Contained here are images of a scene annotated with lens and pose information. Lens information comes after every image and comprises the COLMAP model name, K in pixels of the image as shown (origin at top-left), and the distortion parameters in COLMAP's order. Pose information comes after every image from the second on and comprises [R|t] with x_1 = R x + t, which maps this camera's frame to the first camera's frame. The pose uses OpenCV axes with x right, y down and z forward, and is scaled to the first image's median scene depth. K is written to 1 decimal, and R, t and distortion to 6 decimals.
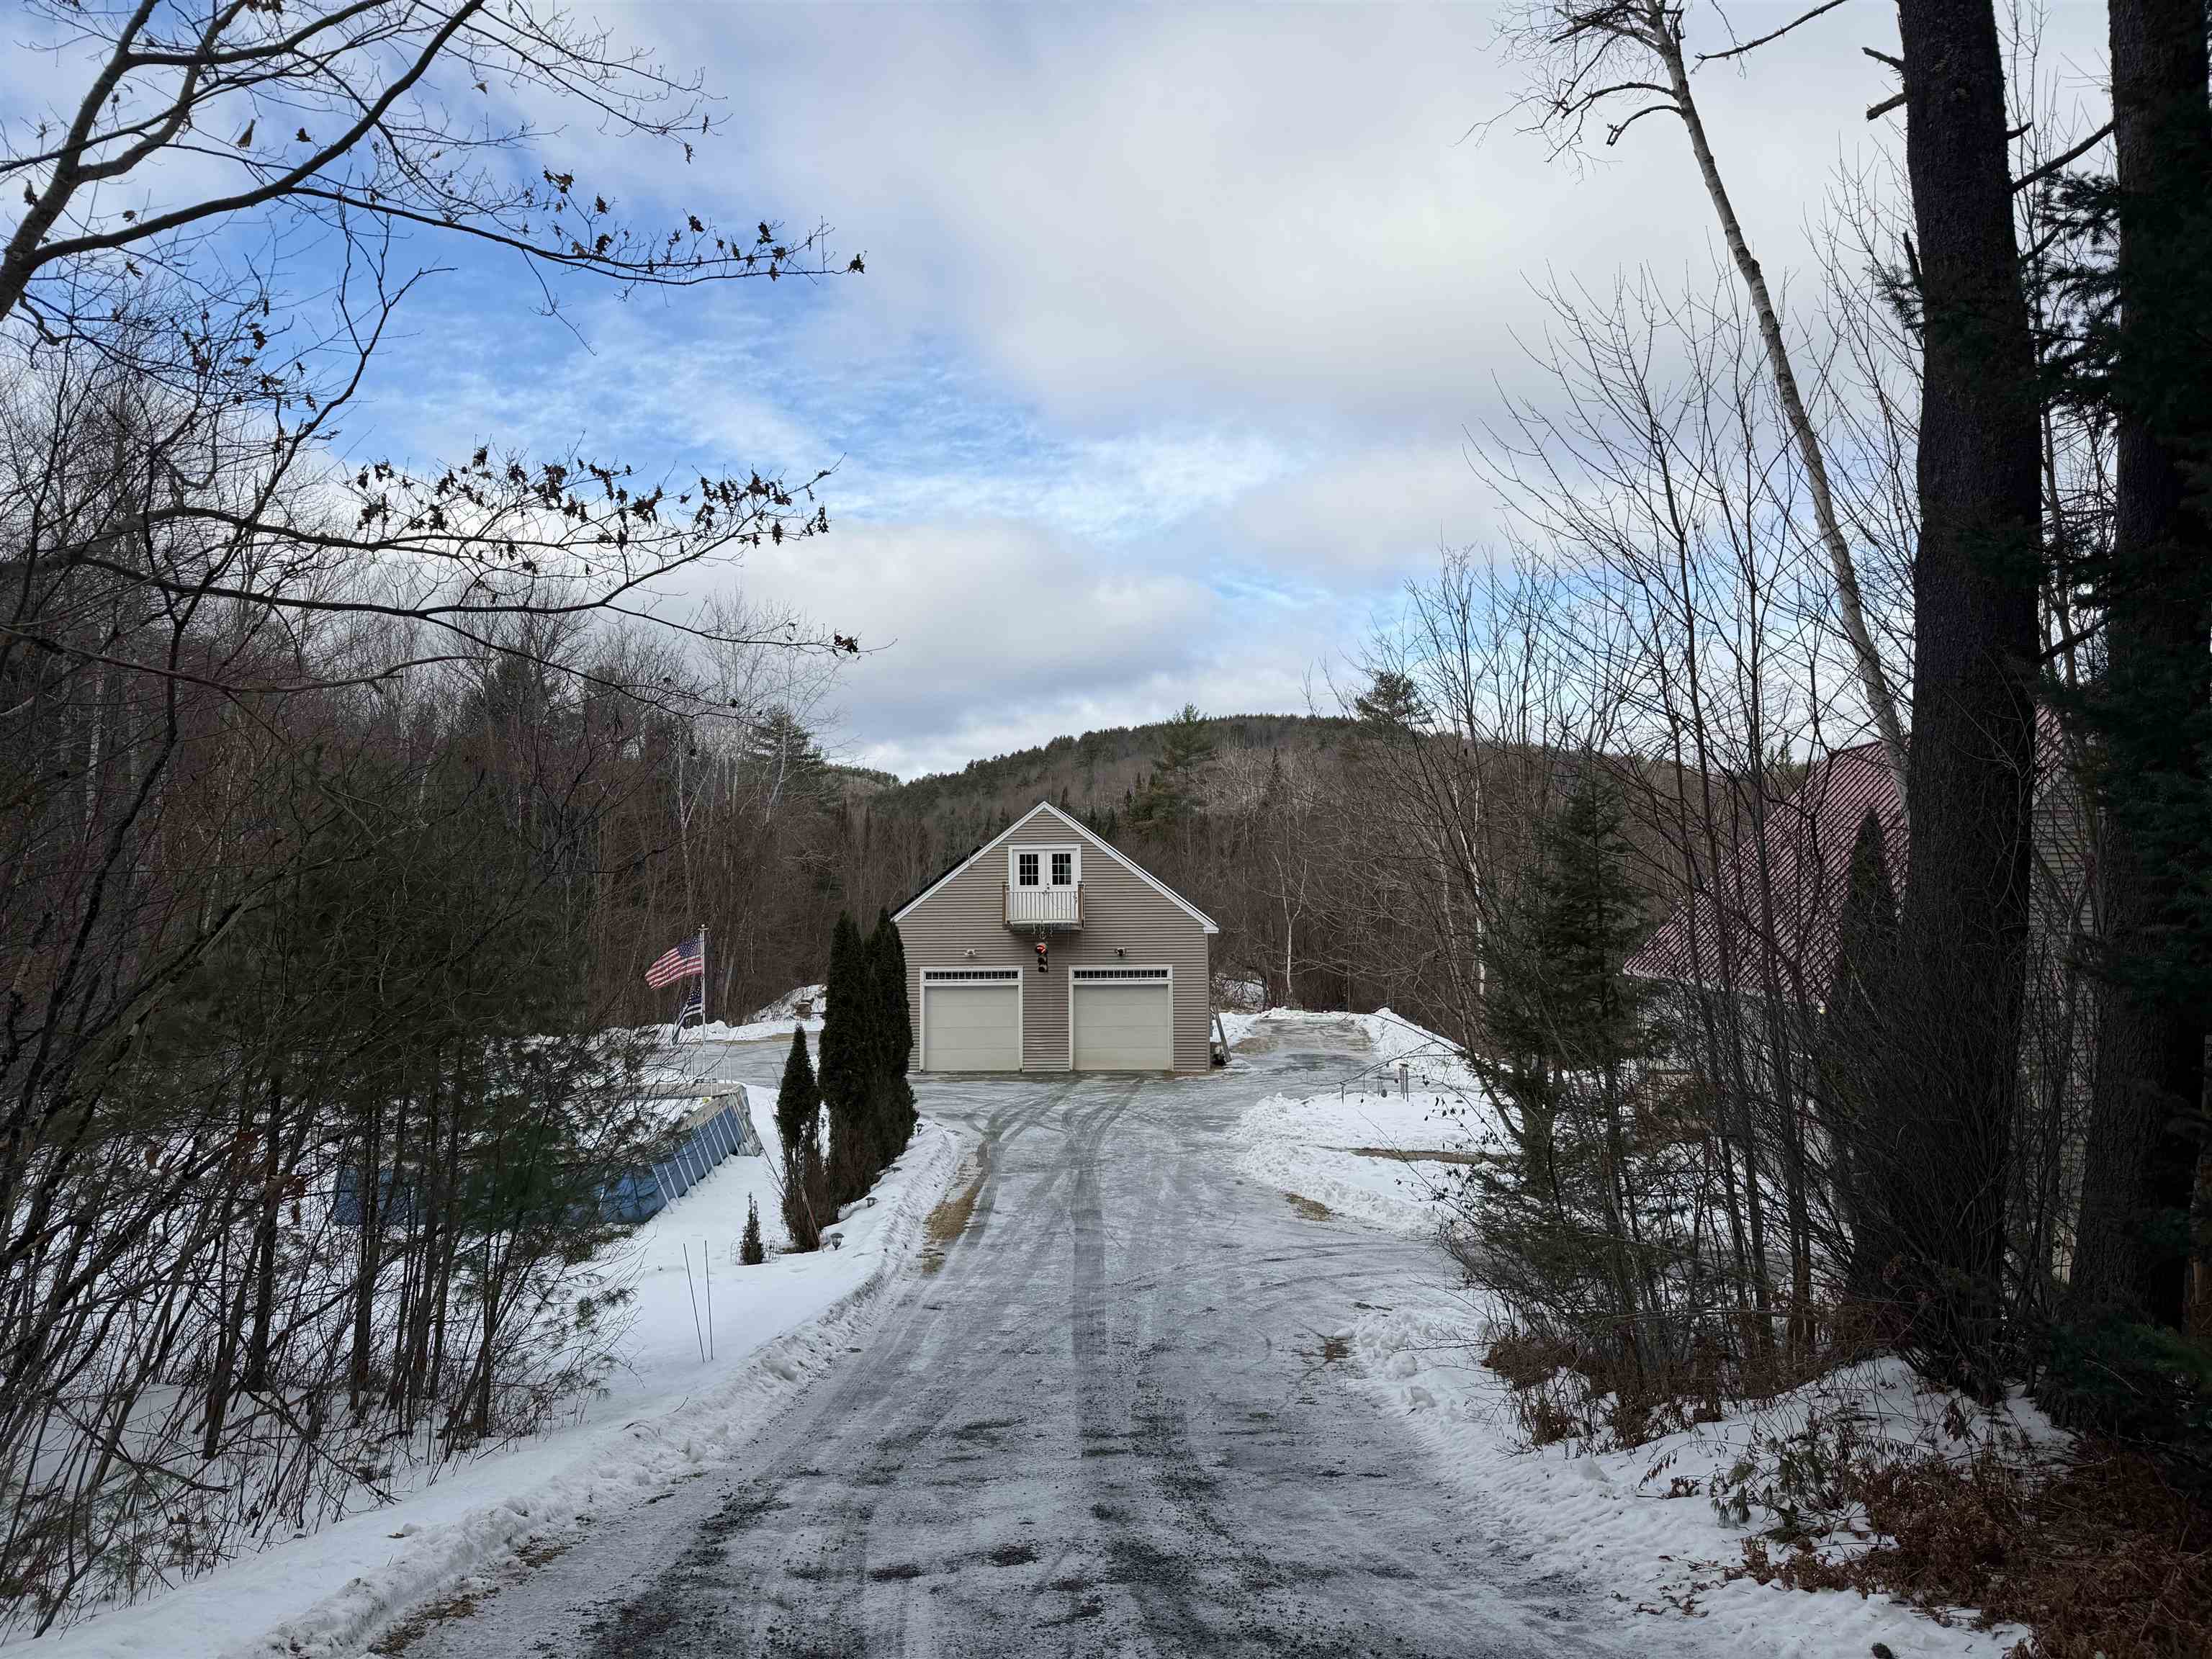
lens RADIAL K [[1568.2, 0, 1090.5], [0, 1568.2, 833.2], [0, 0, 1]] dist [0.183459, -0.329996]
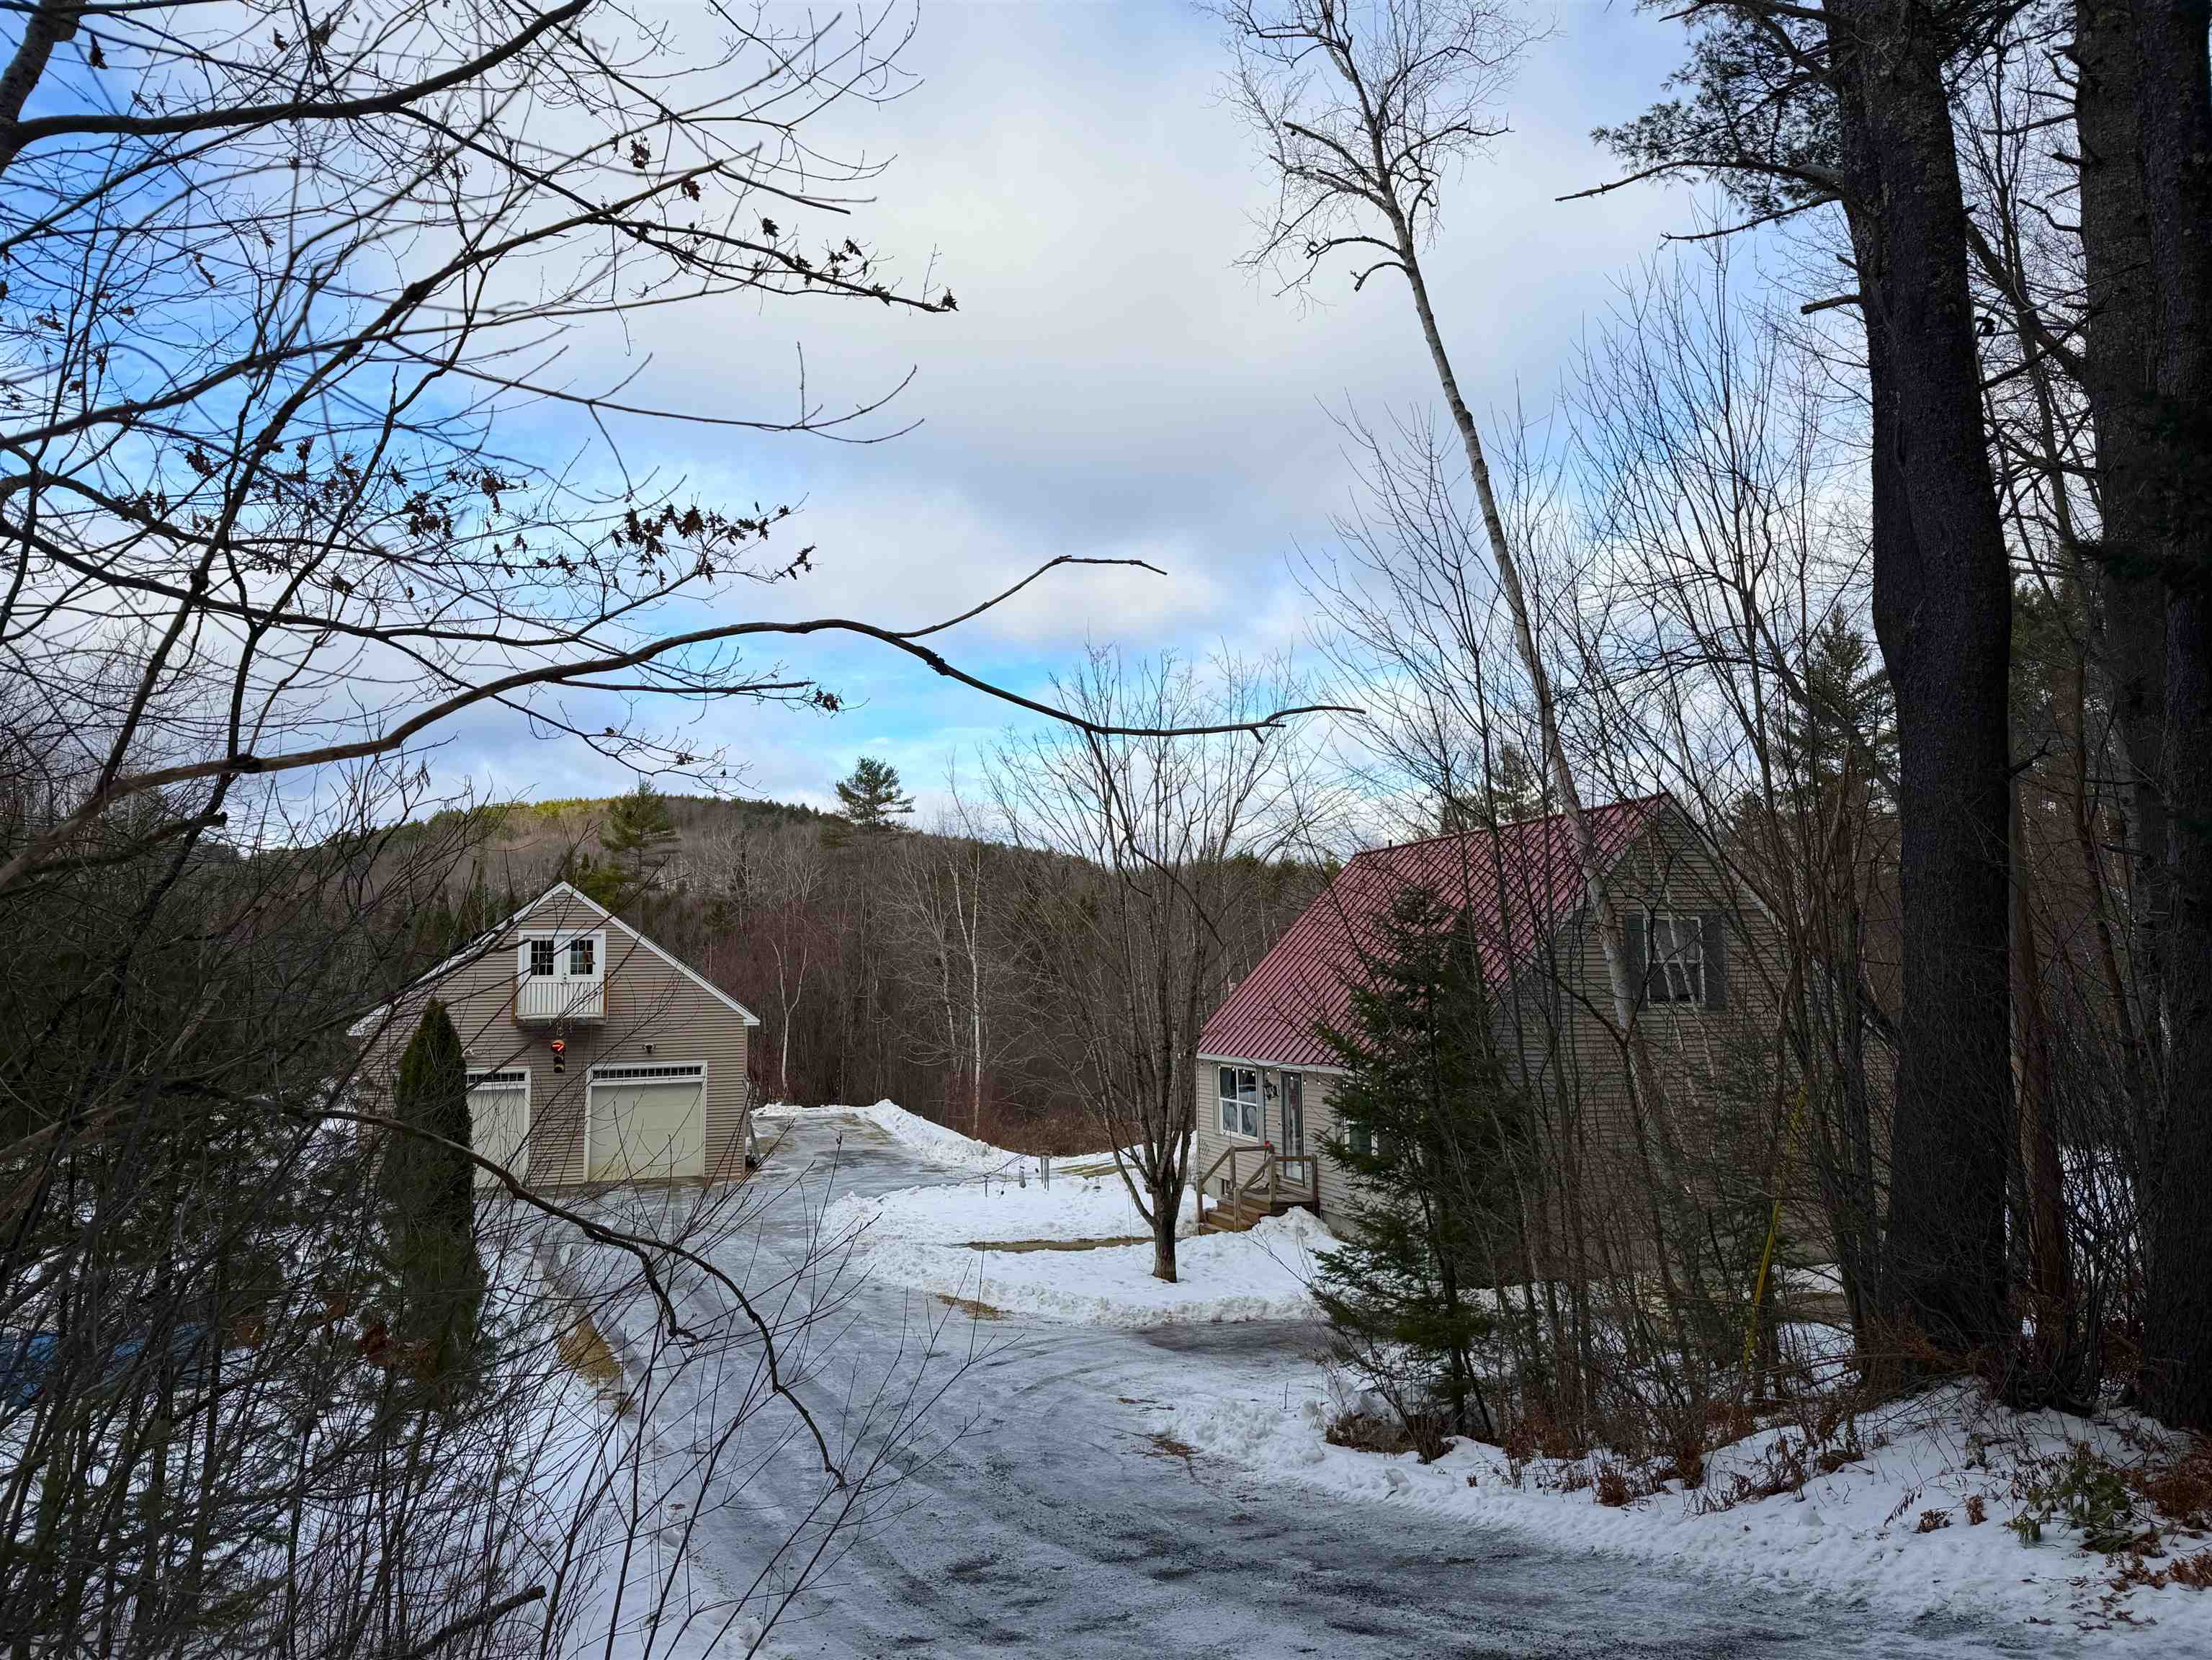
lens RADIAL K [[1601.4, 0, 1097.9], [0, 1601.4, 833.6], [0, 0, 1]] dist [0.168158, -0.303717]
pose [[0.929381, 0.032930, 0.367651, -0.089390], [-0.012754, 0.998283, -0.057173, 0.001768], [-0.368902, 0.048446, 0.928205, 0.021716]]
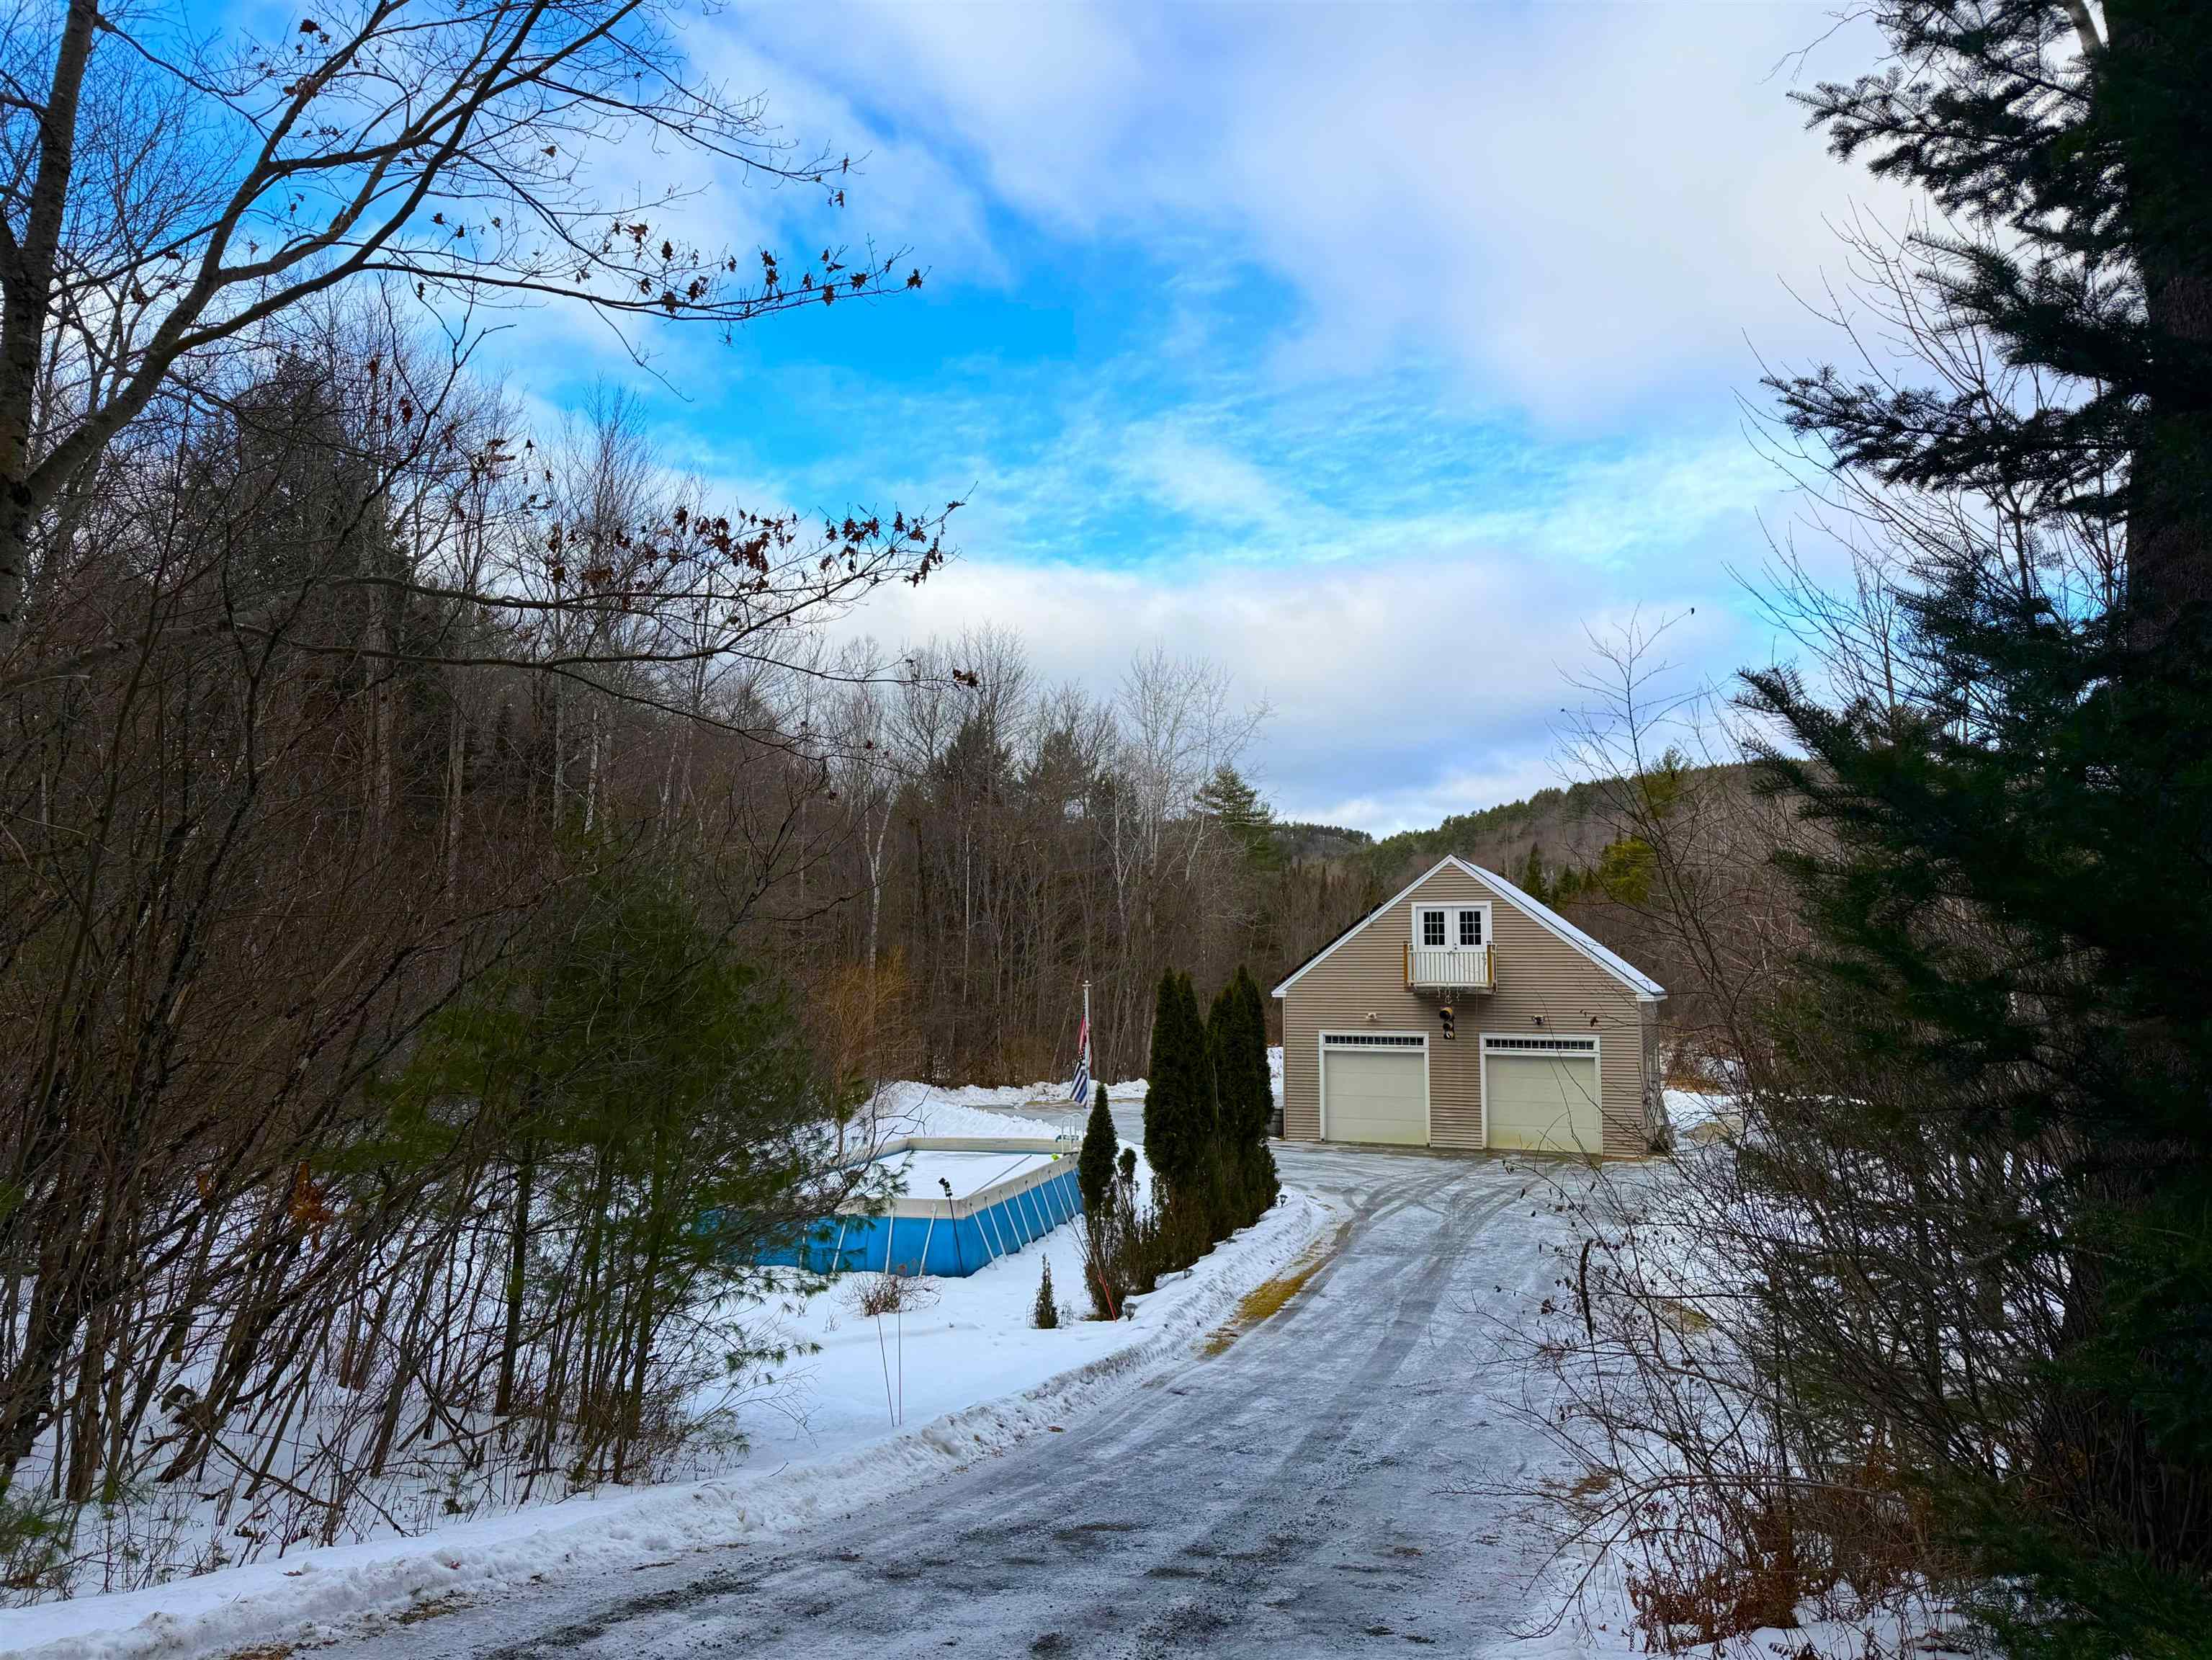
lens RADIAL K [[1601.4, 0, 1097.9], [0, 1601.4, 833.6], [0, 0, 1]] dist [0.168158, -0.303717]
pose [[0.955274, -0.014109, -0.295385, 0.054308], [0.002986, 0.999270, -0.038074, 0.002972], [0.295706, 0.035489, 0.954619, 0.025367]]
